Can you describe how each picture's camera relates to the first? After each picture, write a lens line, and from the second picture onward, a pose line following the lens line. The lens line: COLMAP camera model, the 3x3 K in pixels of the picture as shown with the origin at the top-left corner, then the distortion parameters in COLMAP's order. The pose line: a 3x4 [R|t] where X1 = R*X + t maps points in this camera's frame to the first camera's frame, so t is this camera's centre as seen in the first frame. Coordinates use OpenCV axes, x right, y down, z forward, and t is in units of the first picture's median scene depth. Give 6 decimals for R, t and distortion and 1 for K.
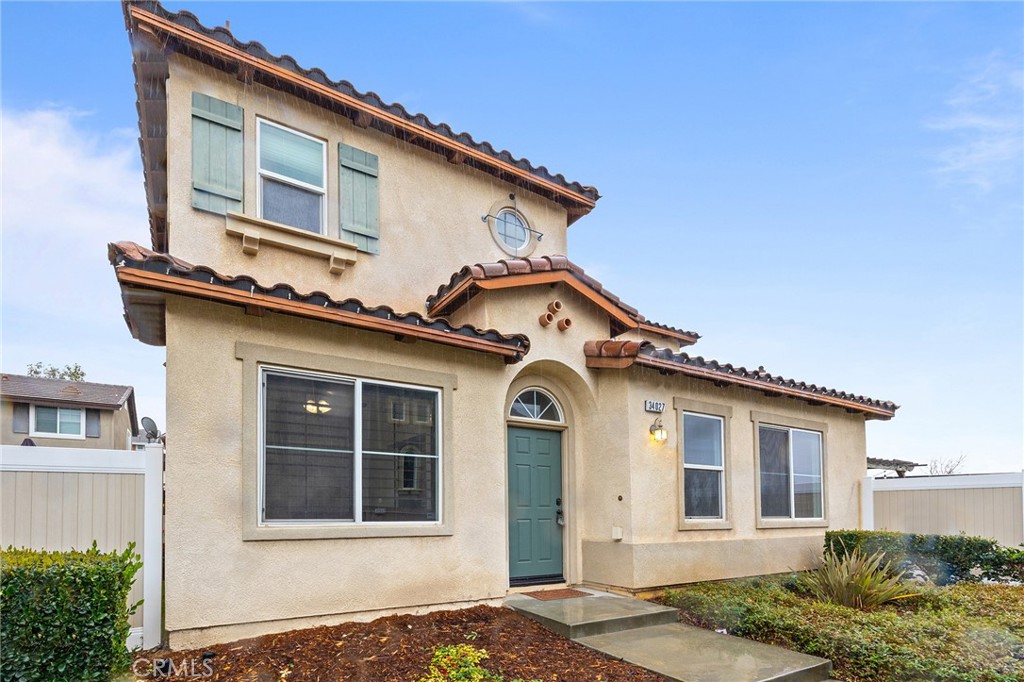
lens RADIAL K [[437.0, 0, 511.9], [0, 437.0, 387.7], [0, 0, 1]] dist [0.000285, 0.000124]
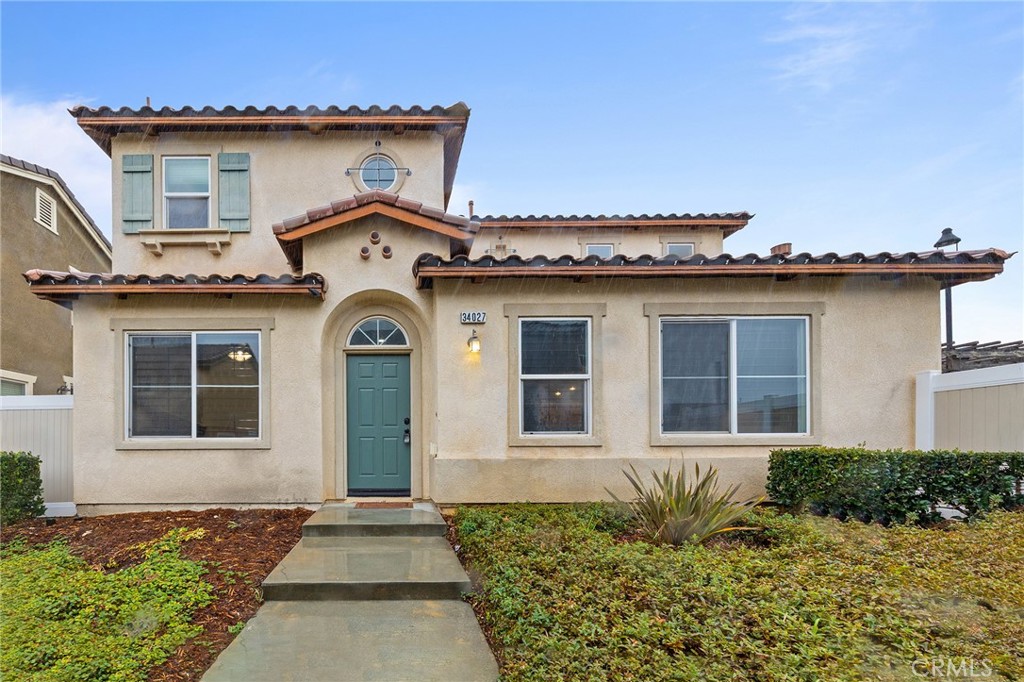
lens RADIAL K [[434.0, 0, 506.2], [0, 434.0, 339.6], [0, 0, 1]] dist [0.000939, -0.000089]
pose [[0.880501, -0.126134, -0.456956, 0.890763], [0.137202, 0.990502, -0.009037, 0.119050], [0.453755, -0.054739, 0.889444, 0.208526]]
